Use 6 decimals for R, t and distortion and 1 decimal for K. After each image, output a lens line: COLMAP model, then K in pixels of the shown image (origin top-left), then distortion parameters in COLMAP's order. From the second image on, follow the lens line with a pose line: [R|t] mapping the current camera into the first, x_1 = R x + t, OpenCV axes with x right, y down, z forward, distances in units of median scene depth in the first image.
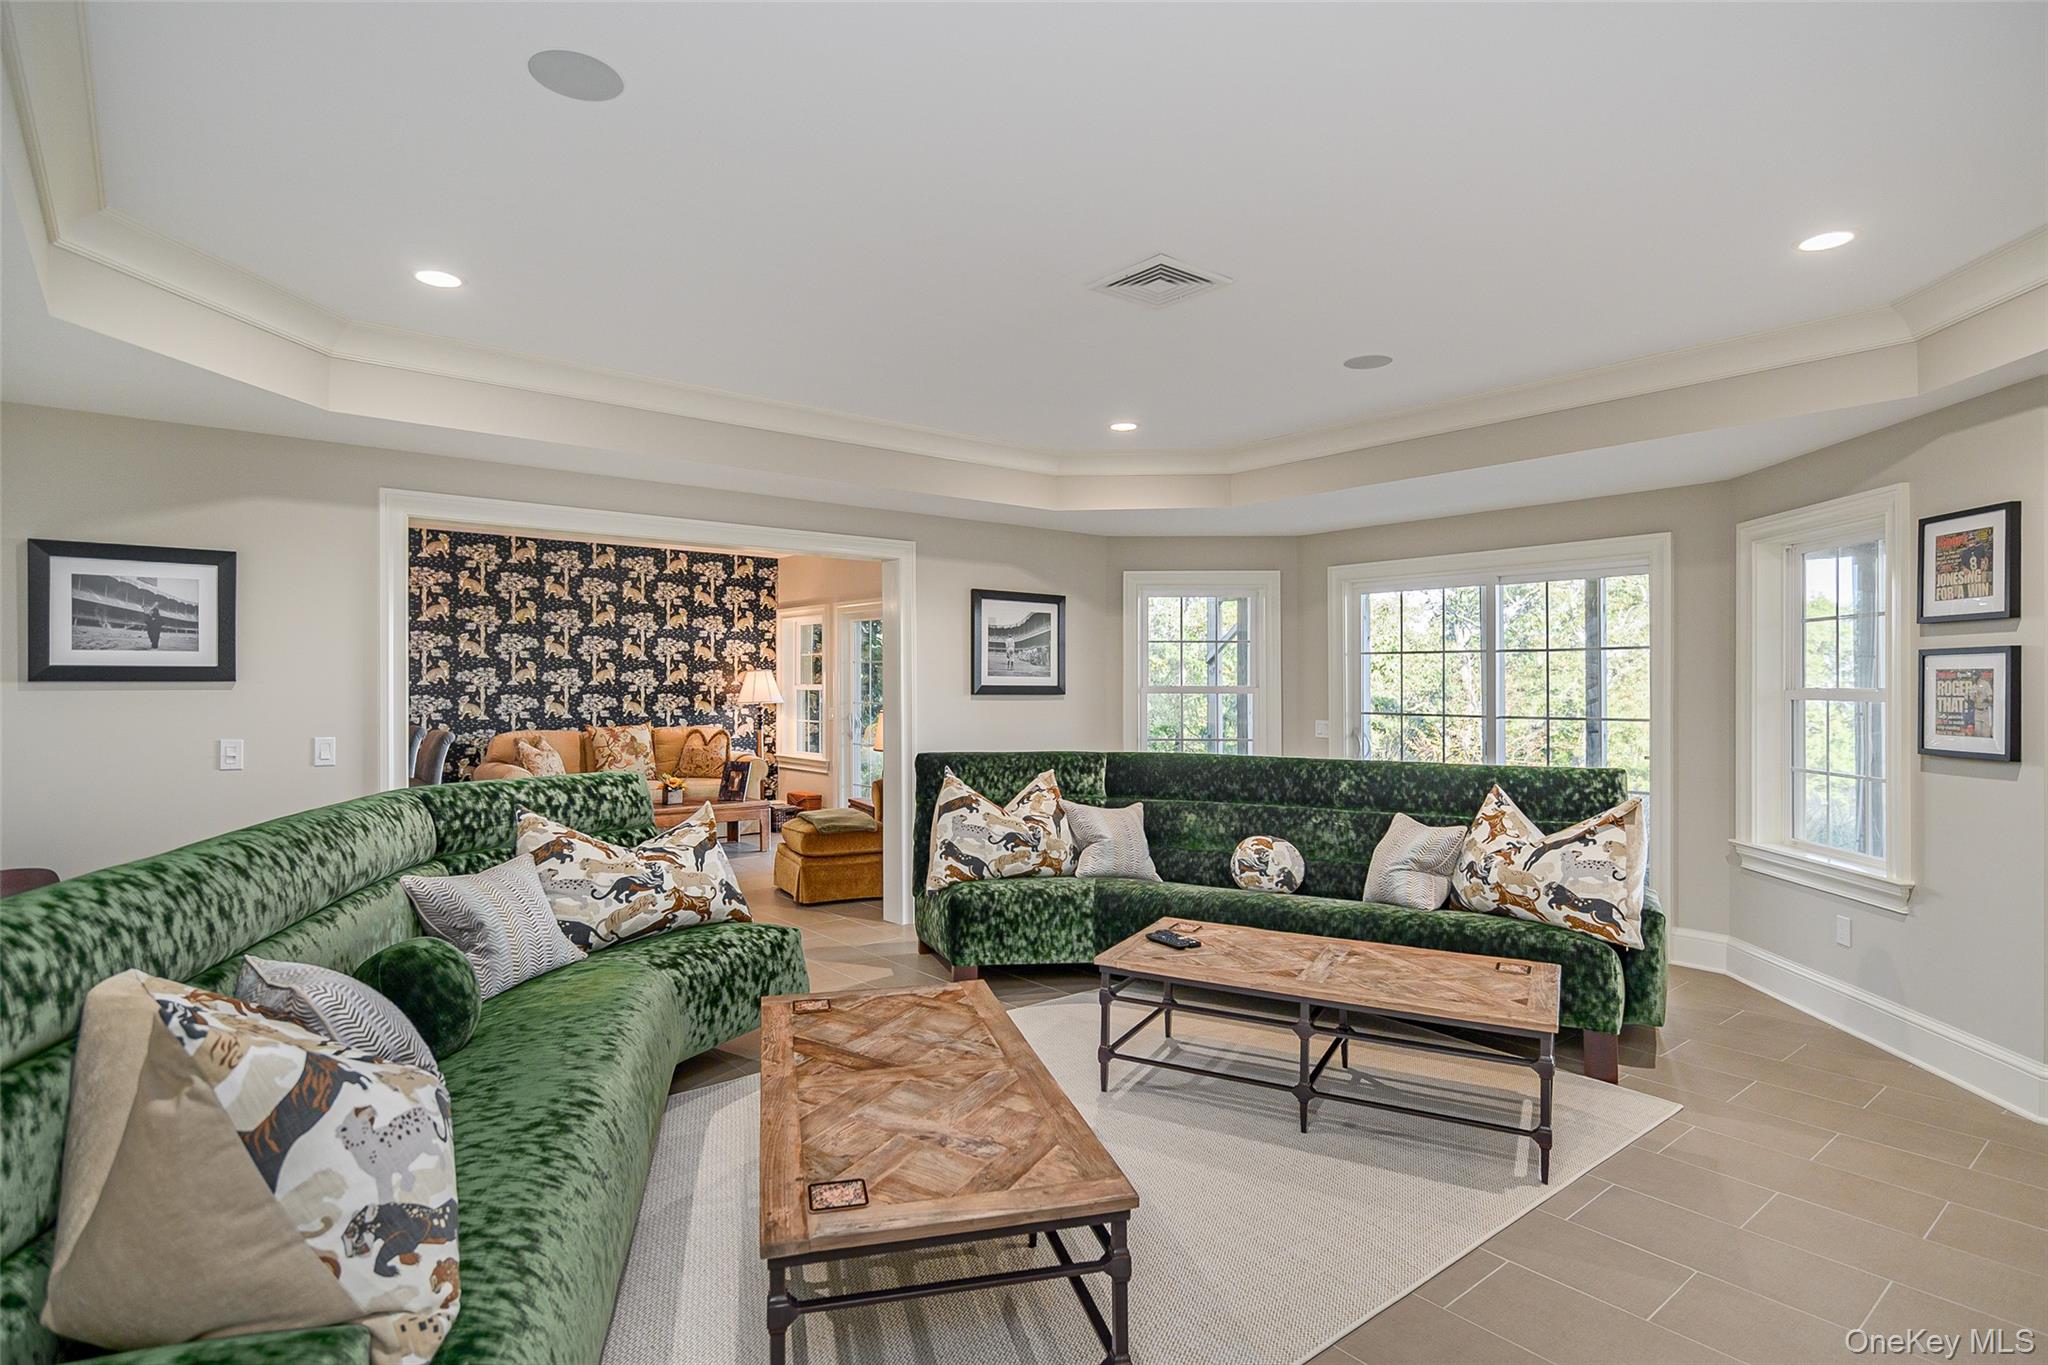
lens RADIAL K [[1040.8, 0, 1029.1], [0, 1040.8, 680.1], [0, 0, 1]] dist [0.002488, 0.002669]
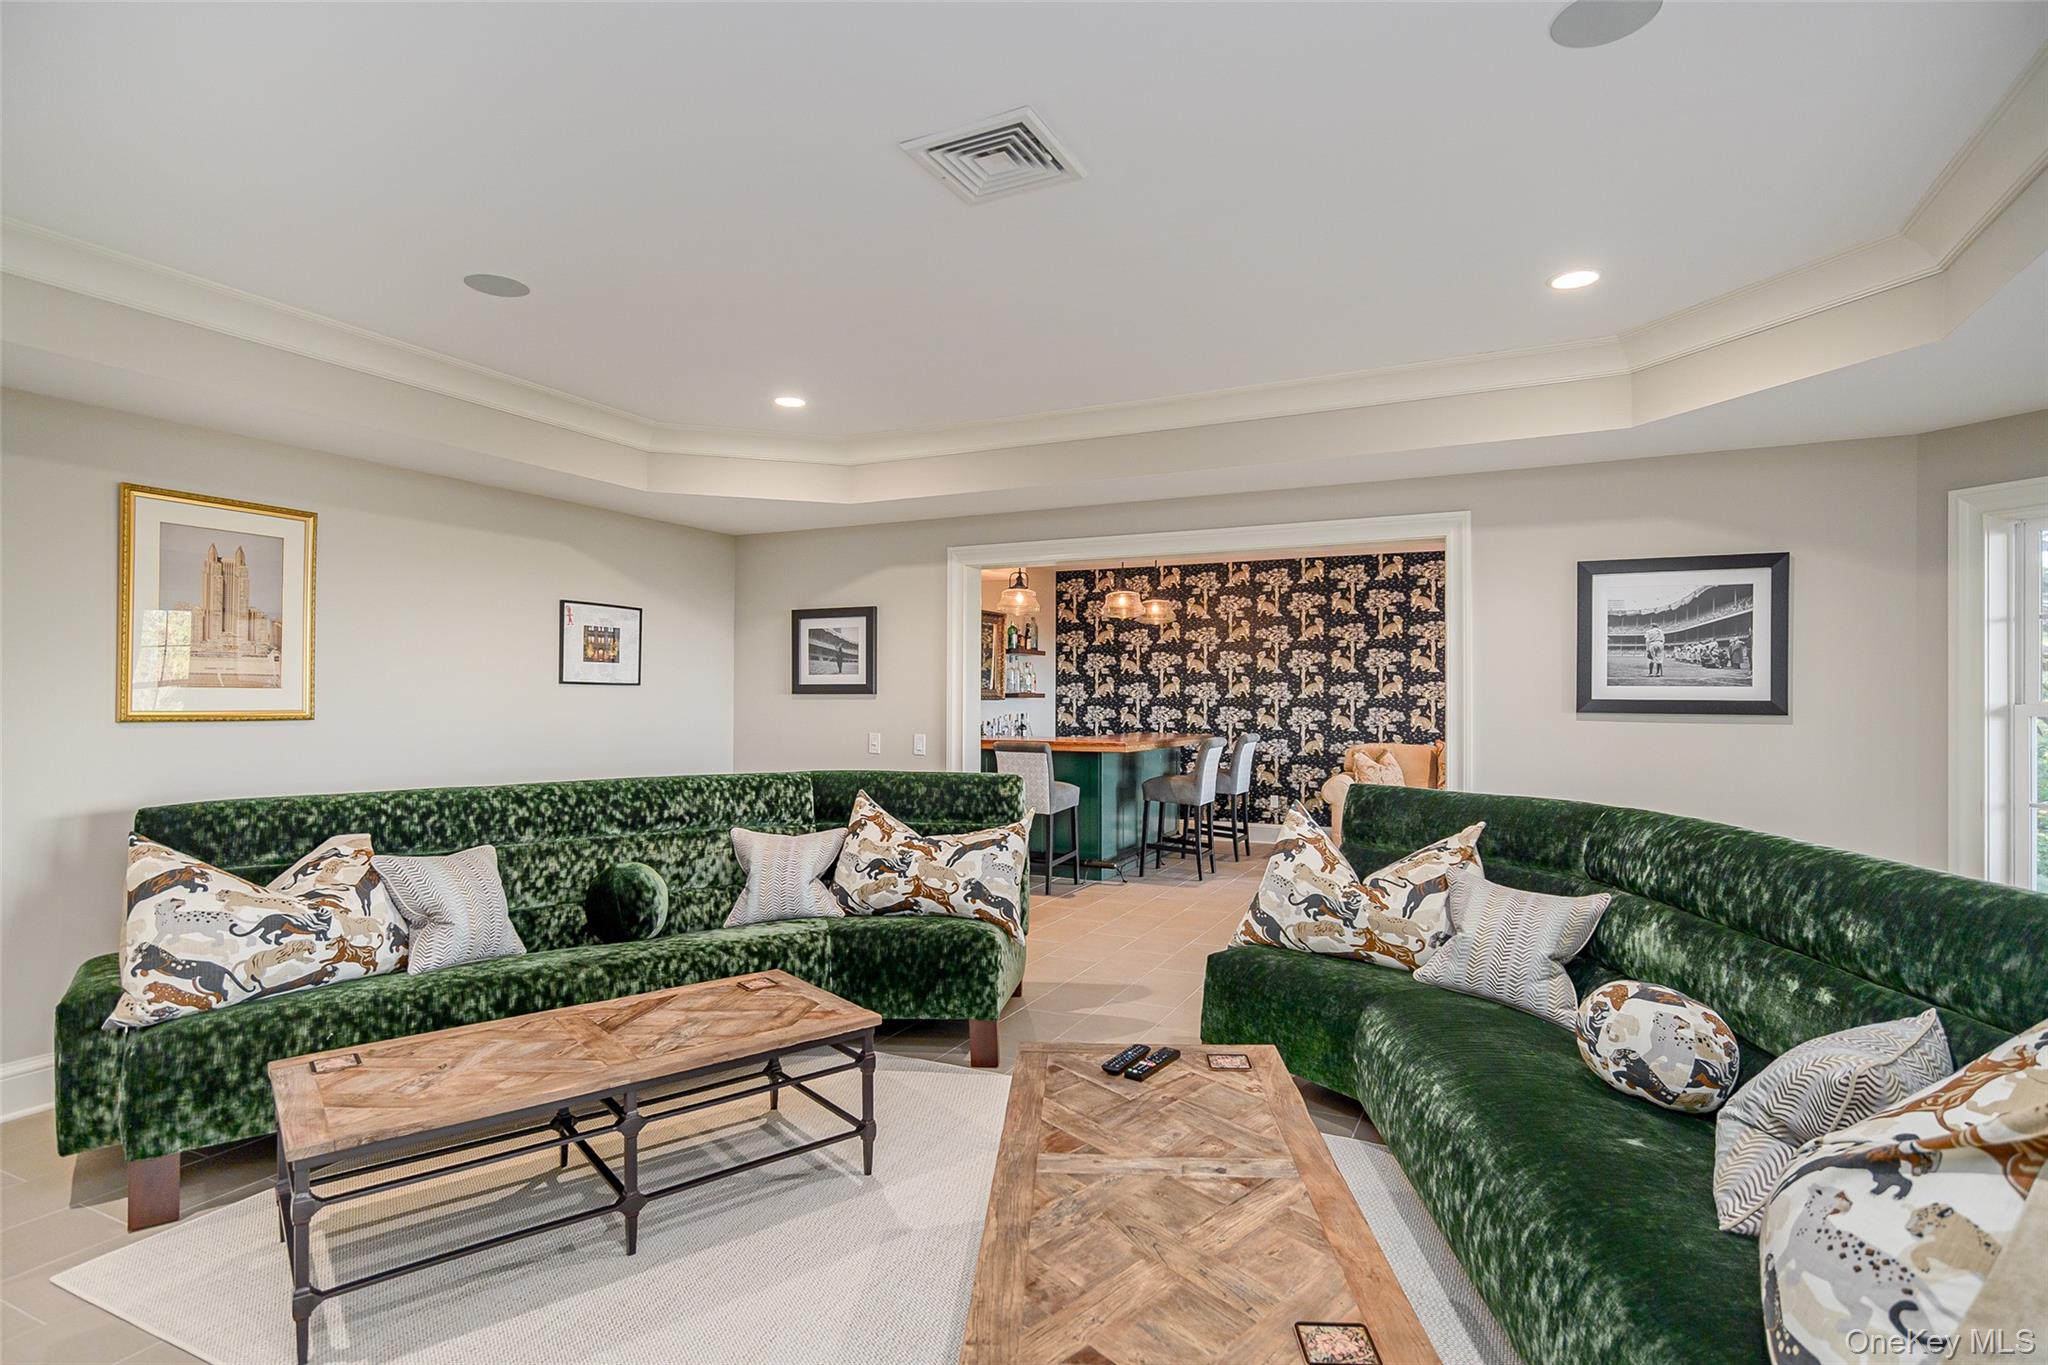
lens RADIAL K [[1040.8, 0, 1024.0], [0, 1040.8, 691.4], [0, 0, 1]] dist [0.002488, 0.002669]
pose [[0.418572, -0.003633, -0.908176, 0.413636], [0.000227, 0.999992, -0.003896, 0.002067], [0.908184, 0.001425, 0.418570, 0.355578]]
